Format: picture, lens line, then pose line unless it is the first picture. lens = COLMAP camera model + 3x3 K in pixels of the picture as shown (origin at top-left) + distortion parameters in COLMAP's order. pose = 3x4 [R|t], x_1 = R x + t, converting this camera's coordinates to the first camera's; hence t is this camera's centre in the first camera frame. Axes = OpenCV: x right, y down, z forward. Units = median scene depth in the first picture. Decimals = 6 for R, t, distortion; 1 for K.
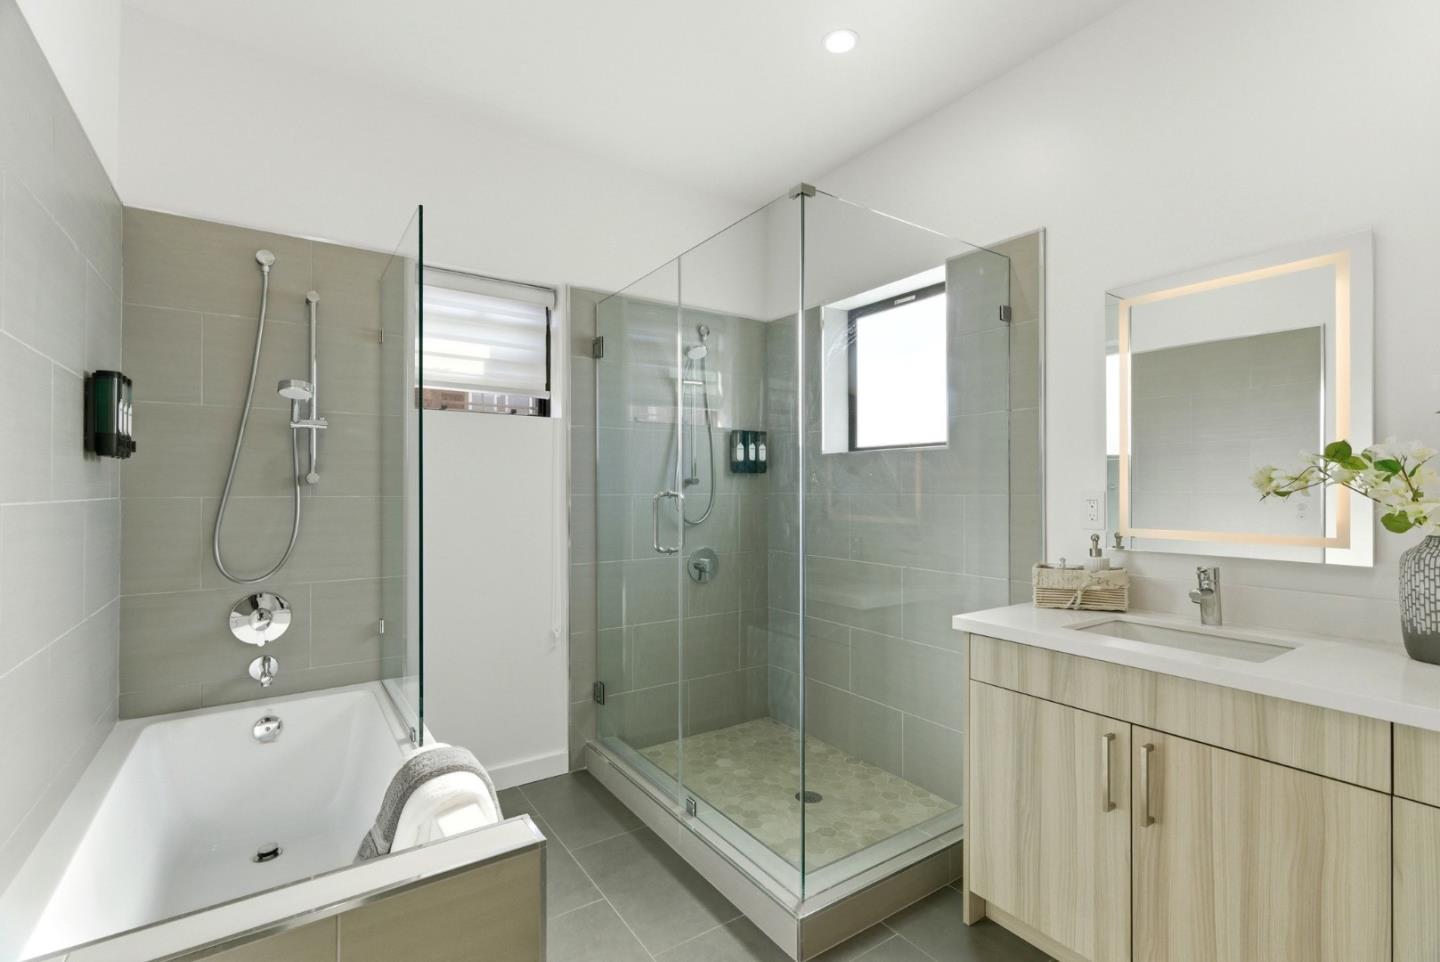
lens RADIAL K [[650.0, 0, 720.0], [0, 650.0, 481.0], [0, 0, 1]] dist [0.000524, 0.000966]
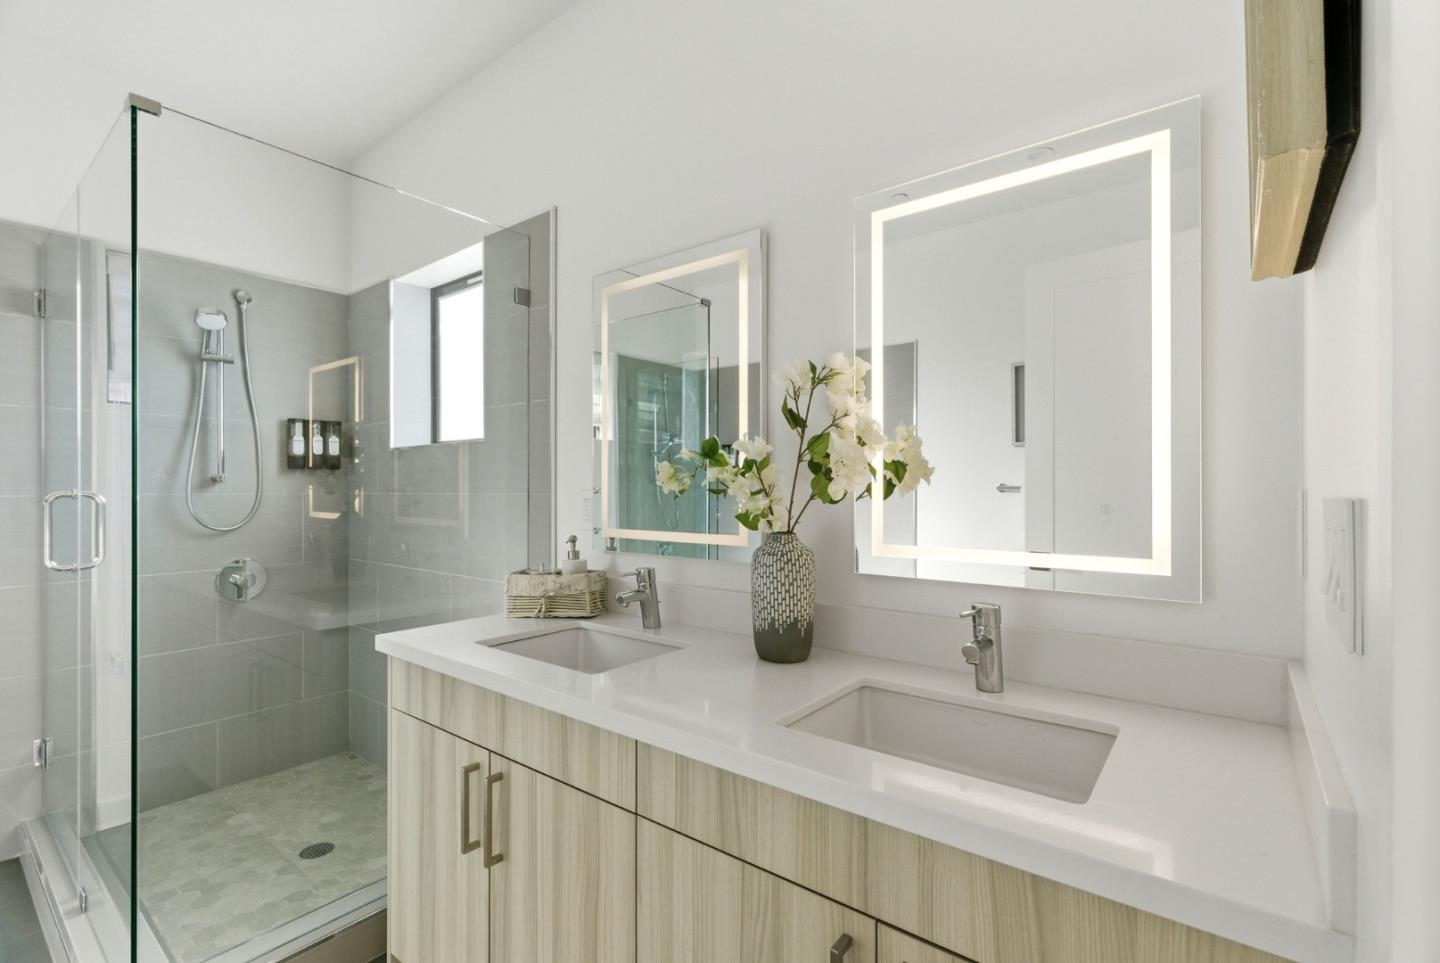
lens RADIAL K [[650.0, 0, 720.0], [0, 650.0, 481.5], [0, 0, 1]] dist [0.000524, 0.000966]
pose [[0.956471, 0.000613, 0.291827, 0.417344], [-0.001141, 0.999998, 0.001640, 0.002048], [-0.291825, -0.001902, 0.956470, 0.036614]]
